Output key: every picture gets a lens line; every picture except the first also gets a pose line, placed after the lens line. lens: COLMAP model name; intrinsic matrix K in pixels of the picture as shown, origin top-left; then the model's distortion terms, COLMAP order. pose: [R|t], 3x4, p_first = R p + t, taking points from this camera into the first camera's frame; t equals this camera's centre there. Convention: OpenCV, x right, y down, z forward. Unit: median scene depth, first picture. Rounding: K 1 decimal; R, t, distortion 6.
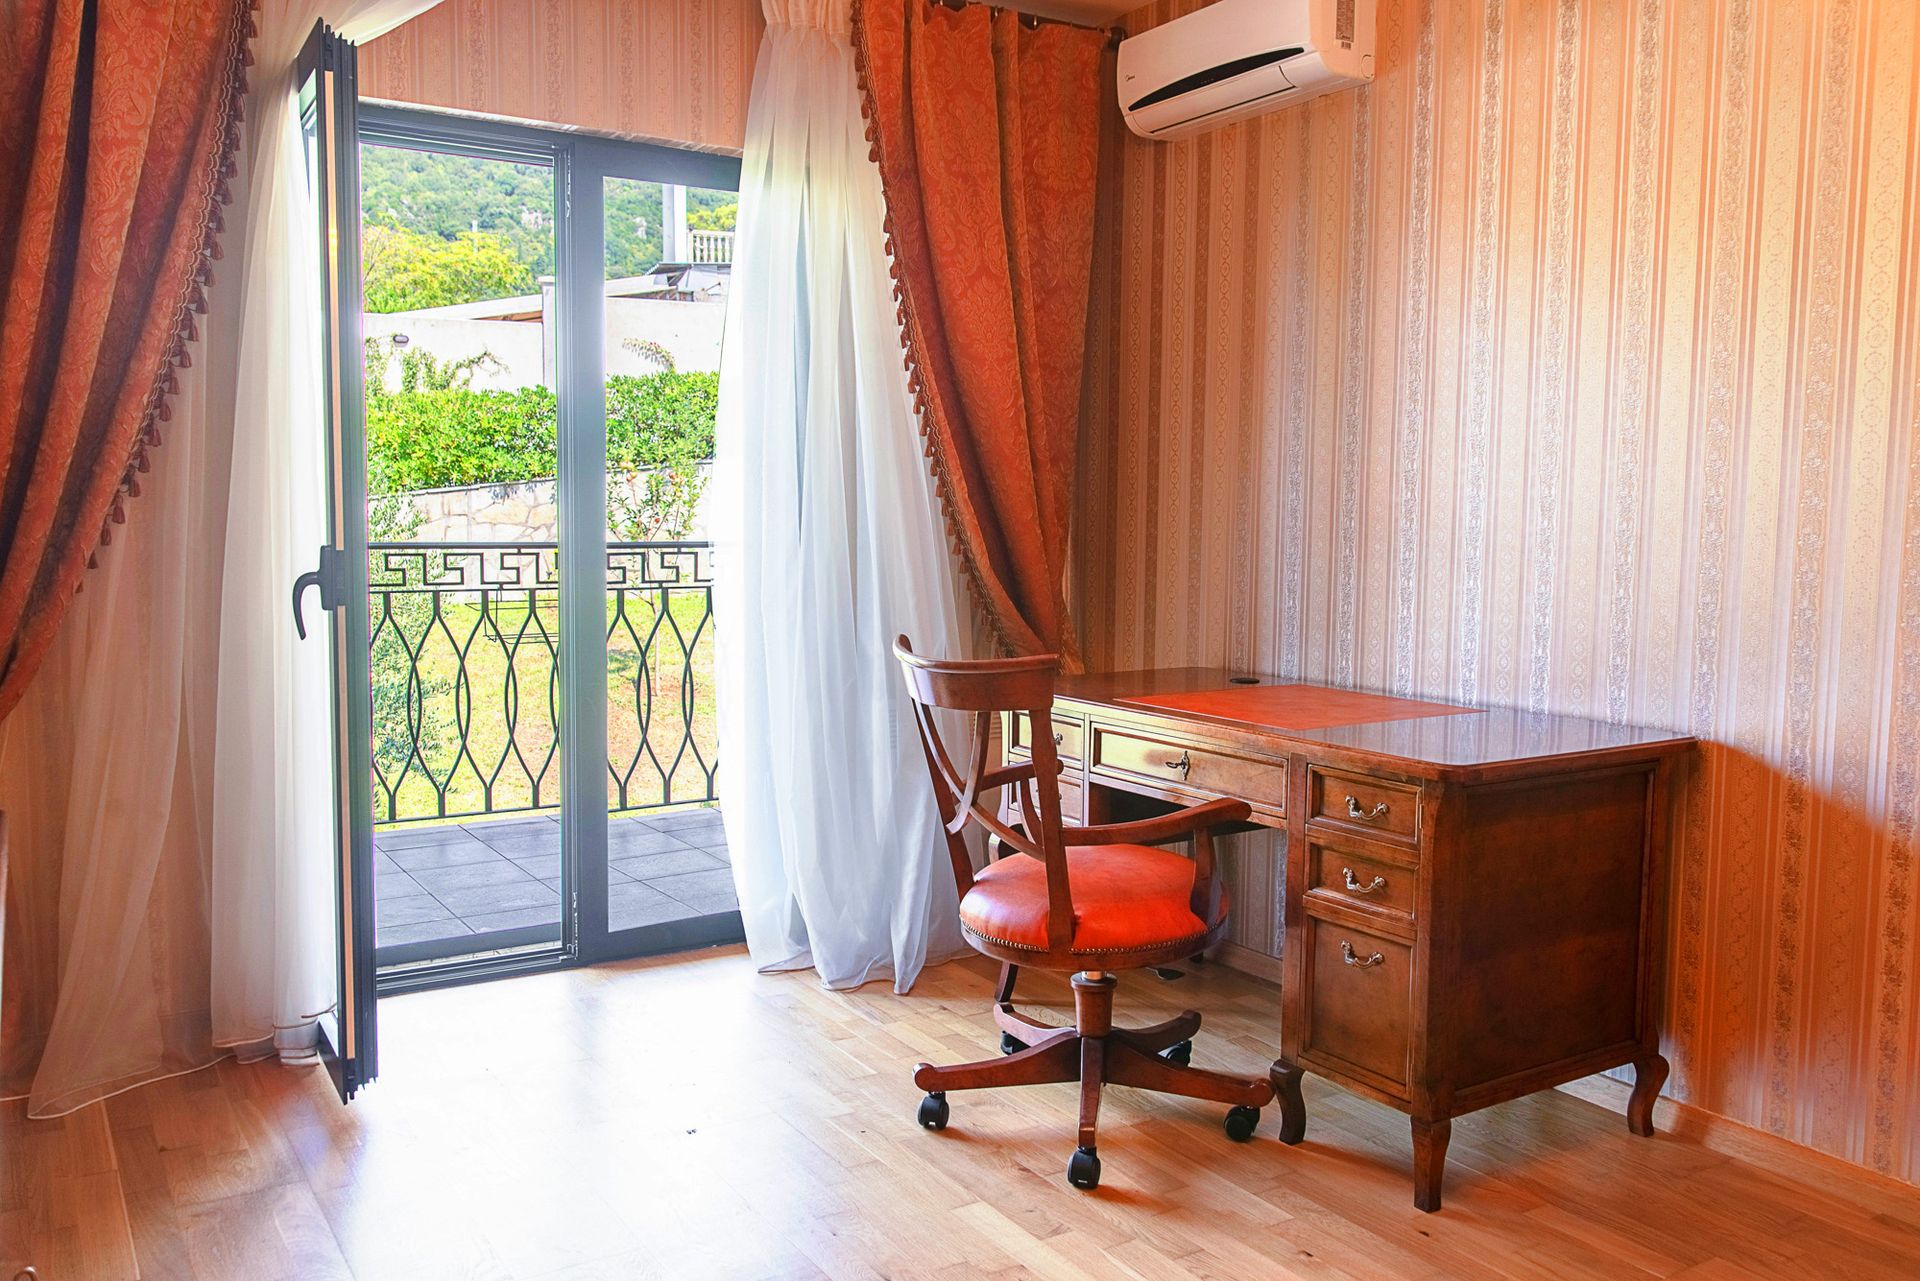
lens RADIAL K [[1572.2, 0, 934.0], [0, 1572.2, 645.5], [0, 0, 1]] dist [-0.004479, -0.006323]
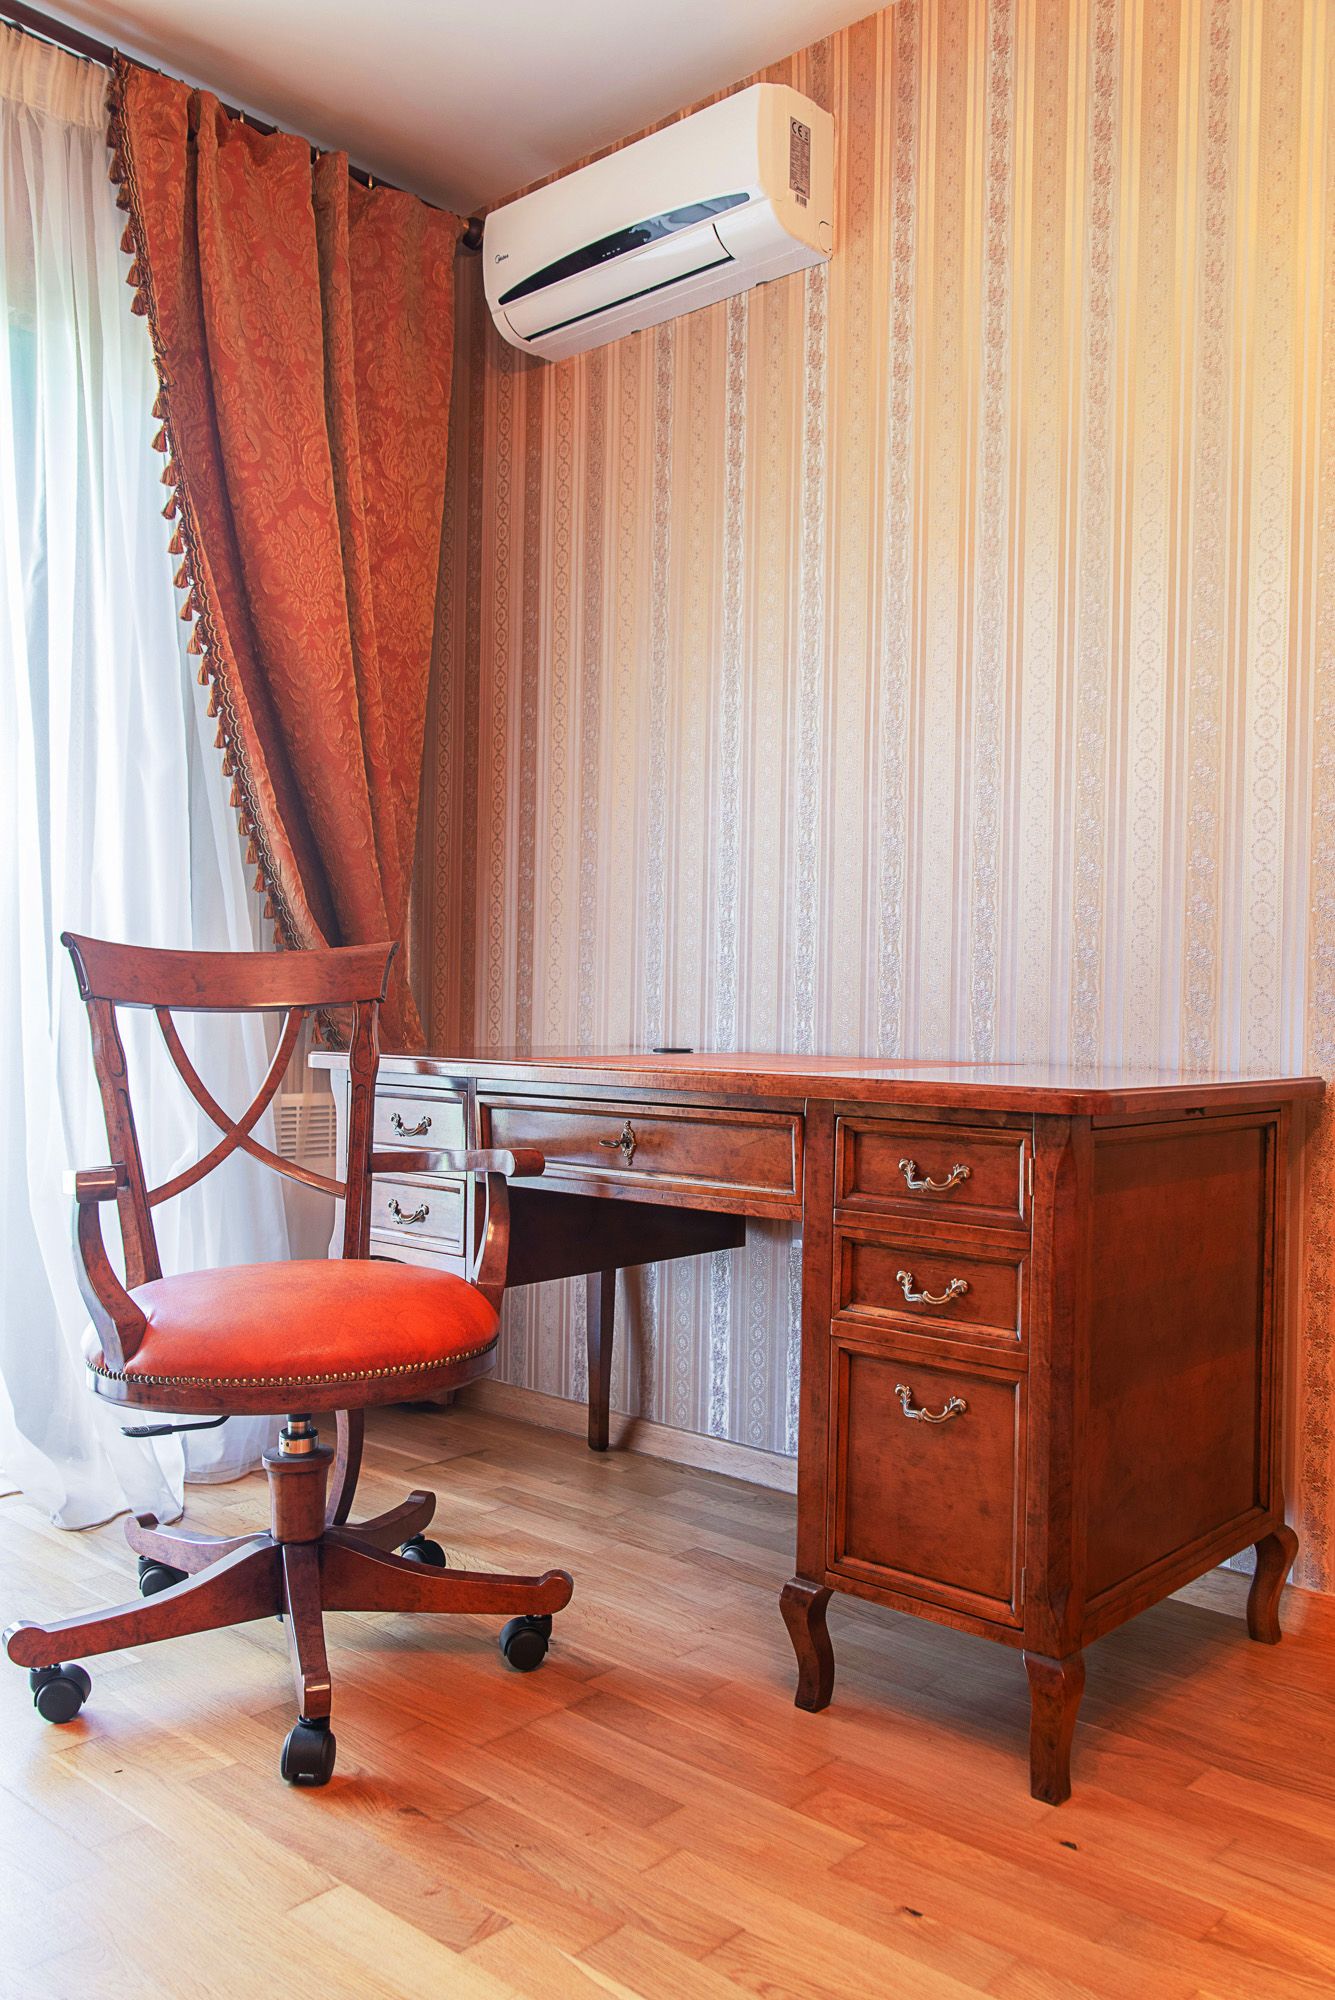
lens RADIAL K [[1622.9, 0, 667.0], [0, 1622.9, 1025.2], [0, 0, 1]] dist [0.005615, 0.008654]
pose [[0.959389, 0.005603, 0.282030, -0.016402], [0.015649, 0.997206, -0.073045, 0.061739], [-0.281652, 0.074492, 0.956621, 0.262652]]
